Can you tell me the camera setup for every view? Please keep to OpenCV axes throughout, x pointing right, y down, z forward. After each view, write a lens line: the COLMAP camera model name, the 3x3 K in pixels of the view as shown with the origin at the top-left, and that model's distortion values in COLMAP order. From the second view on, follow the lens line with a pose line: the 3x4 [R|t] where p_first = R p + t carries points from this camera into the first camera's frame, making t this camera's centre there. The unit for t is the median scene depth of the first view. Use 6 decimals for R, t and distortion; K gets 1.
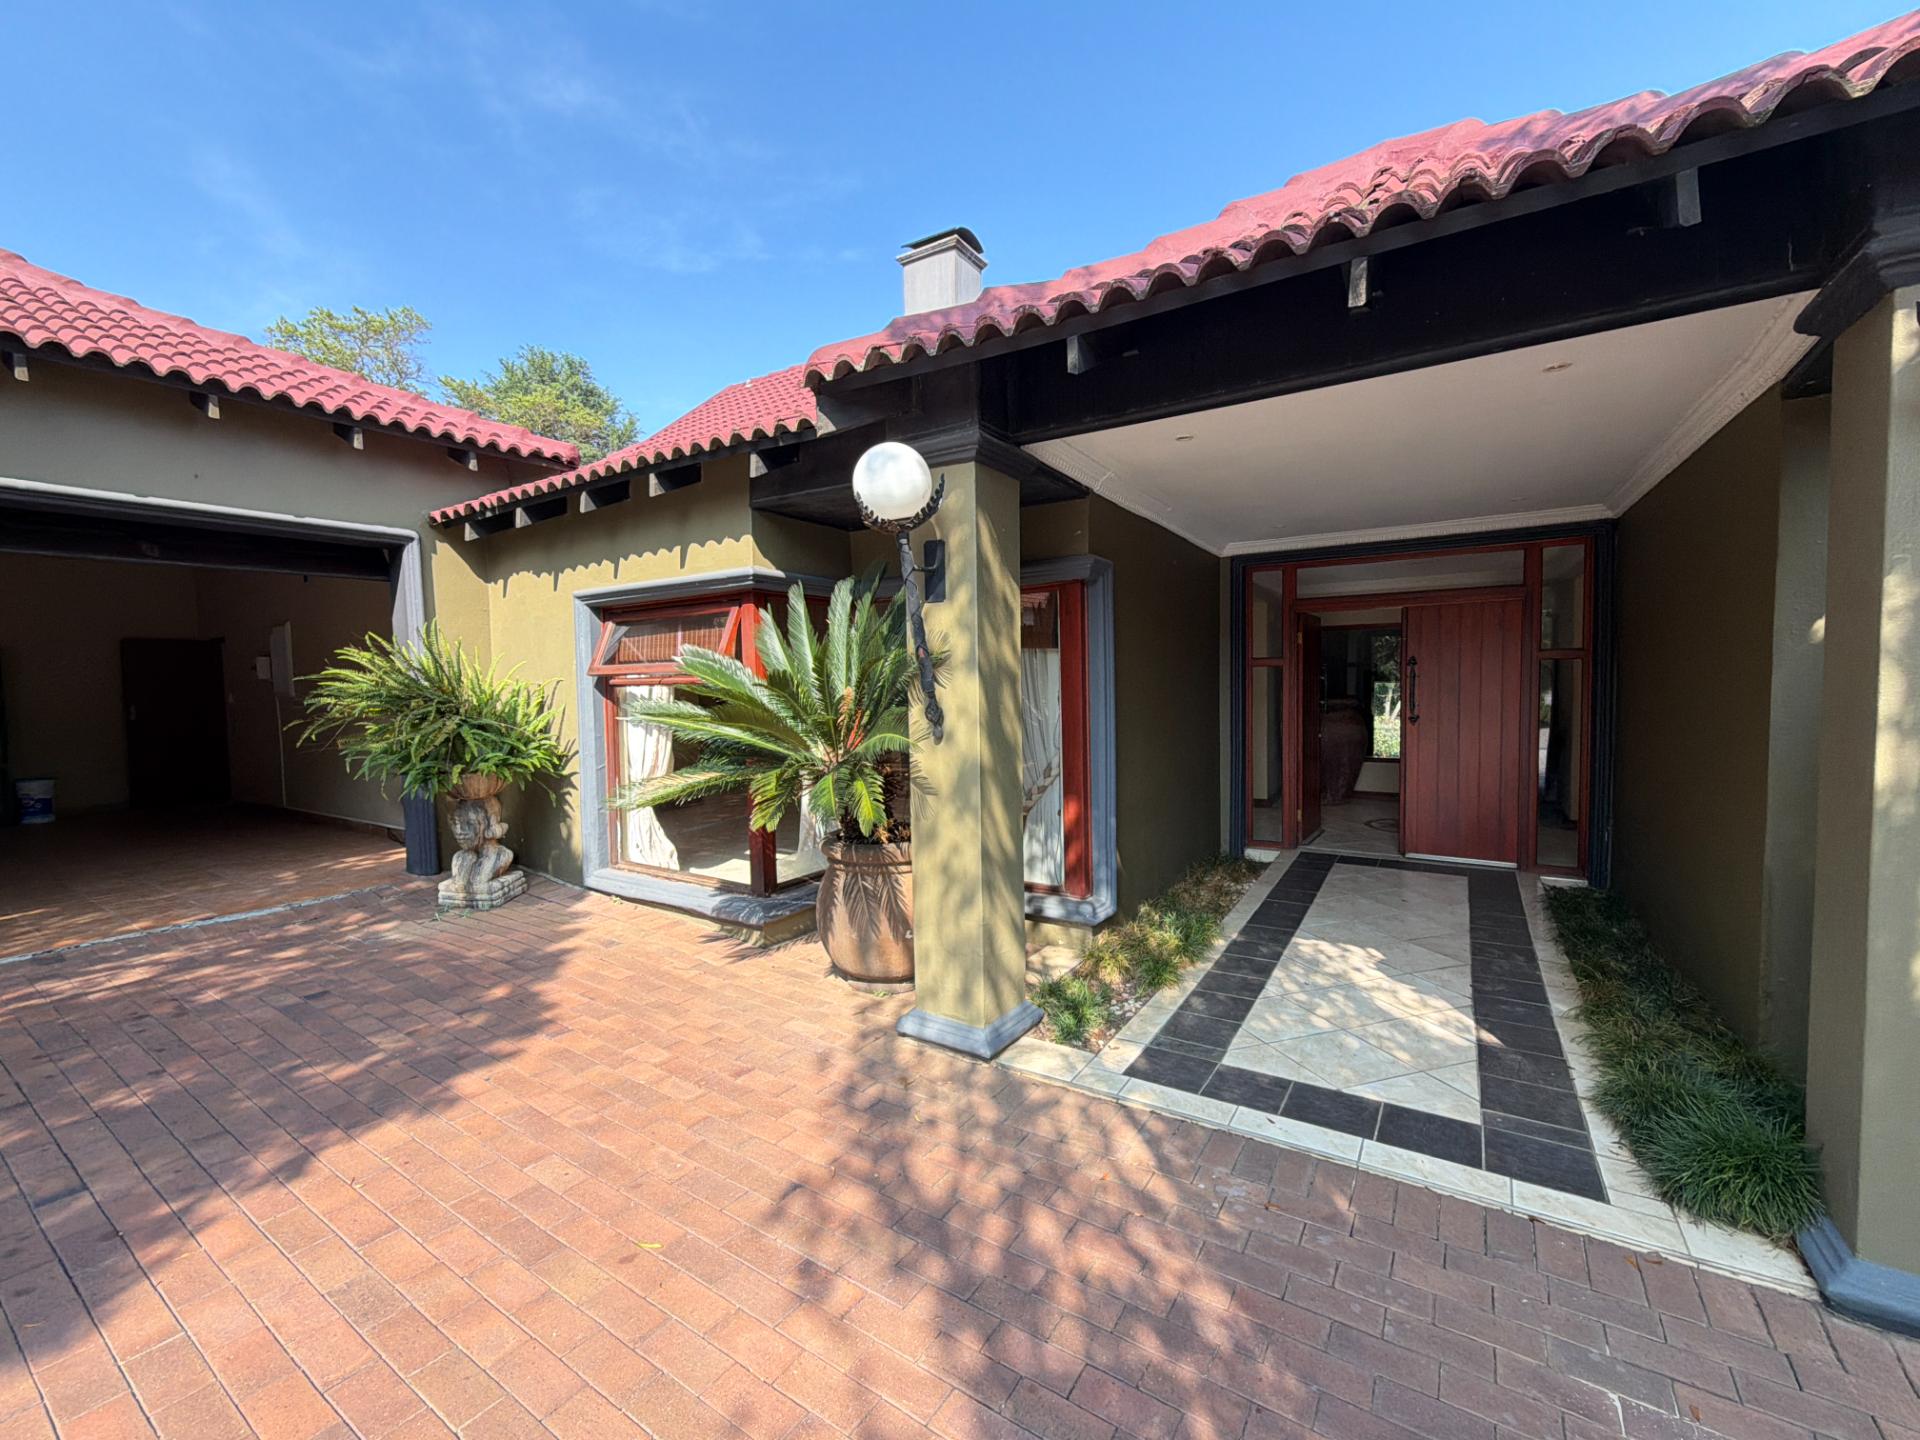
lens RADIAL K [[769.9, 0, 953.9], [0, 769.9, 713.7], [0, 0, 1]] dist [0.001914, -0.000562]
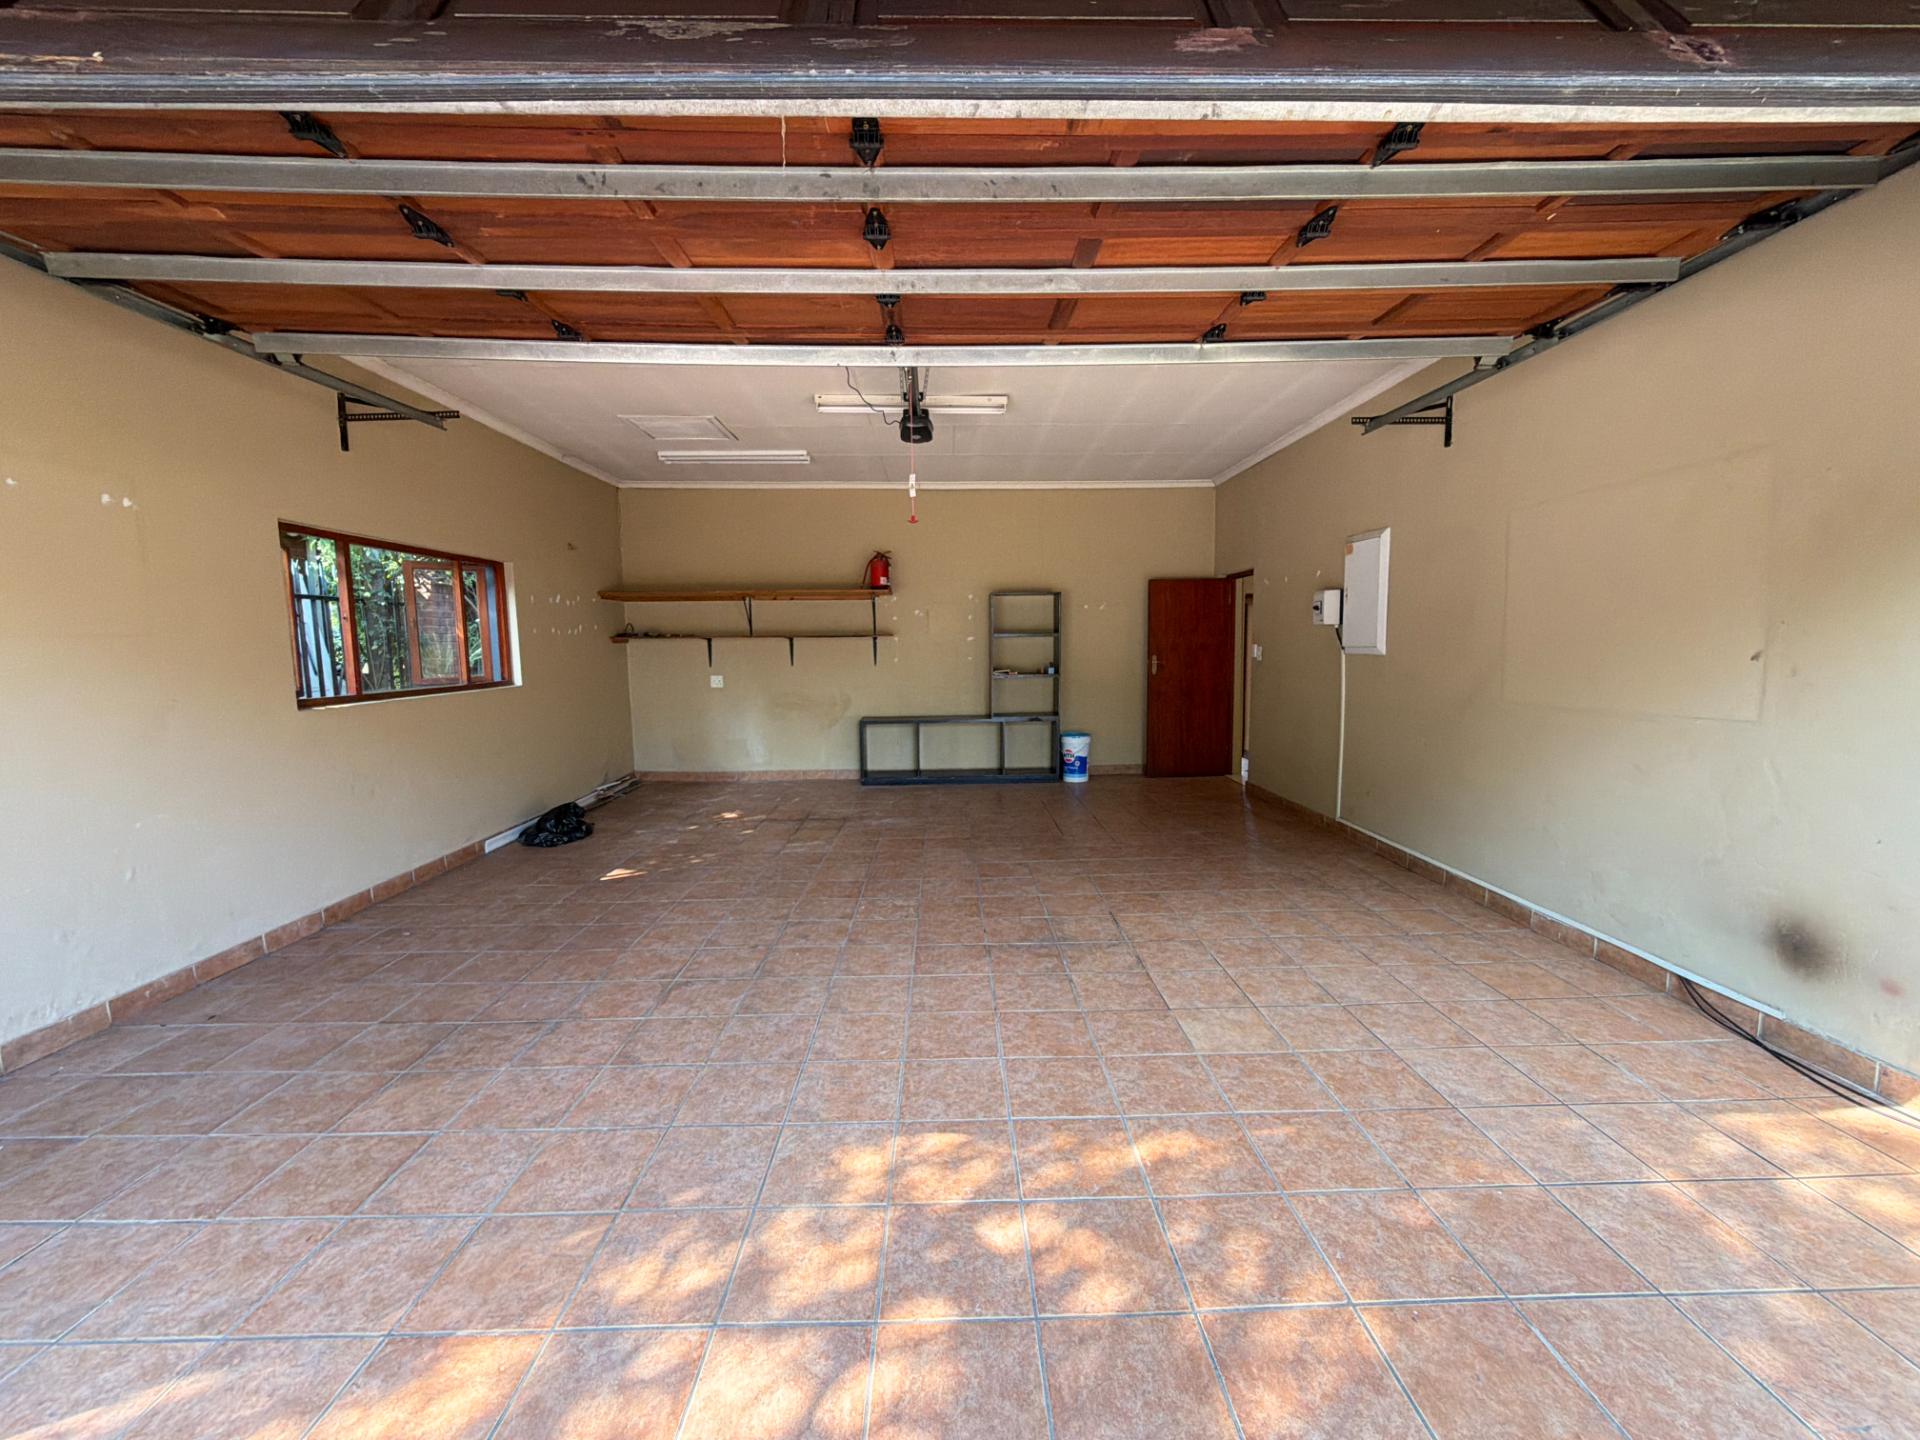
lens RADIAL K [[769.9, 0, 967.6], [0, 769.9, 713.7], [0, 0, 1]] dist [0.001914, -0.000562]
pose [[0.564301, 0.096317, -0.819931, -0.840696], [-0.043524, 0.995261, 0.086958, -0.021349], [0.824421, -0.013384, 0.565819, 0.613333]]
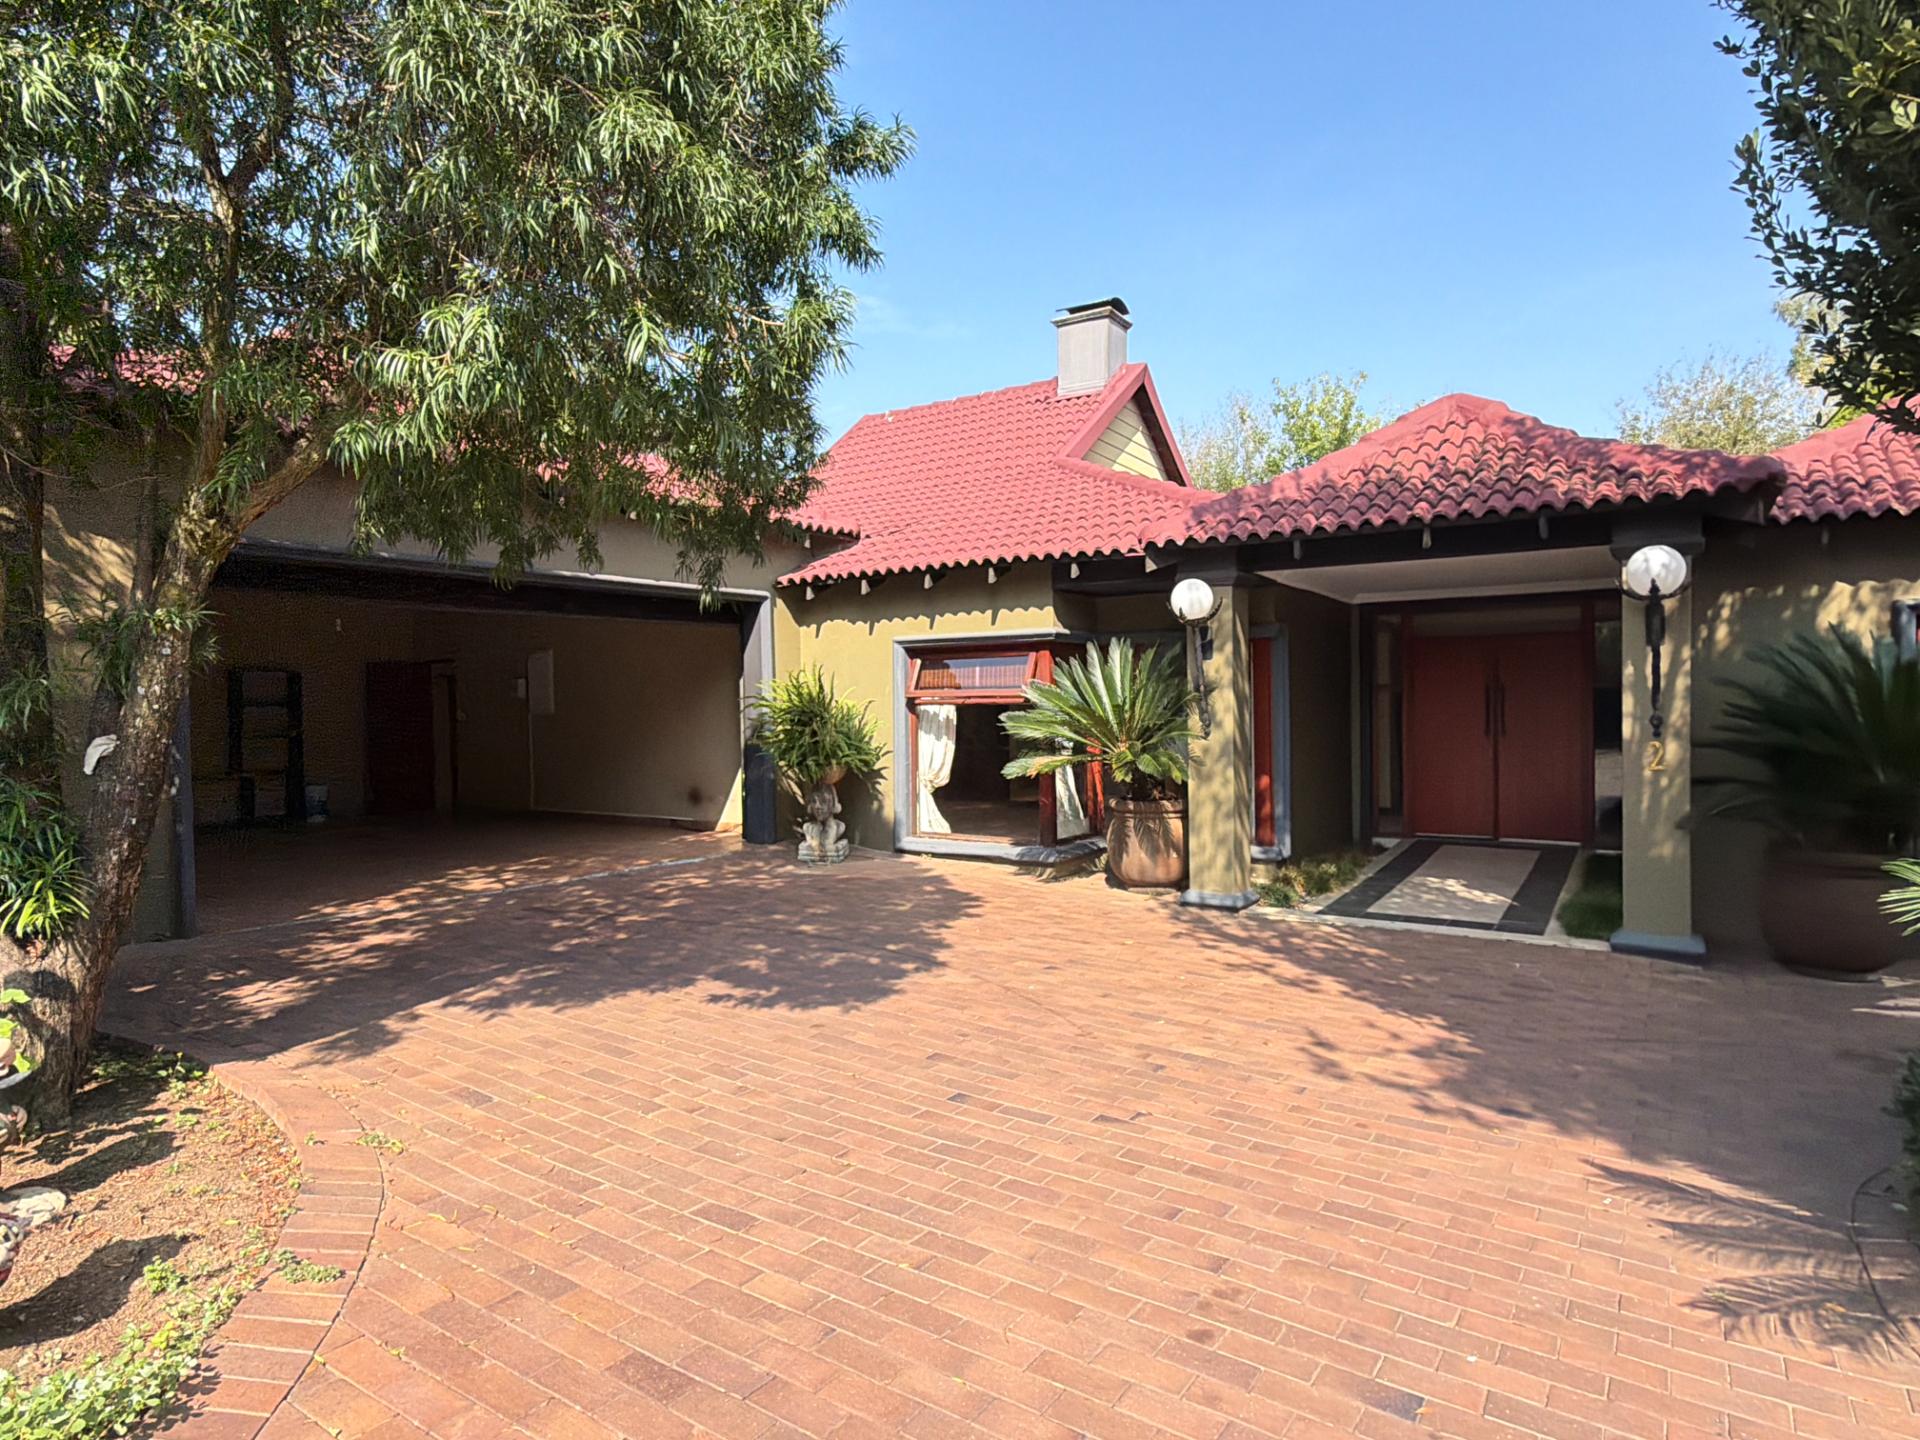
lens RADIAL K [[1048.0, 0, 954.6], [0, 1048.0, 714.2], [0, 0, 1]] dist [-0.002811, 0.000196]
pose [[0.999973, 0.002978, -0.006761, -0.368895], [-0.003158, 0.999637, -0.026756, 0.032047], [0.006678, 0.026777, 0.999619, -0.904670]]
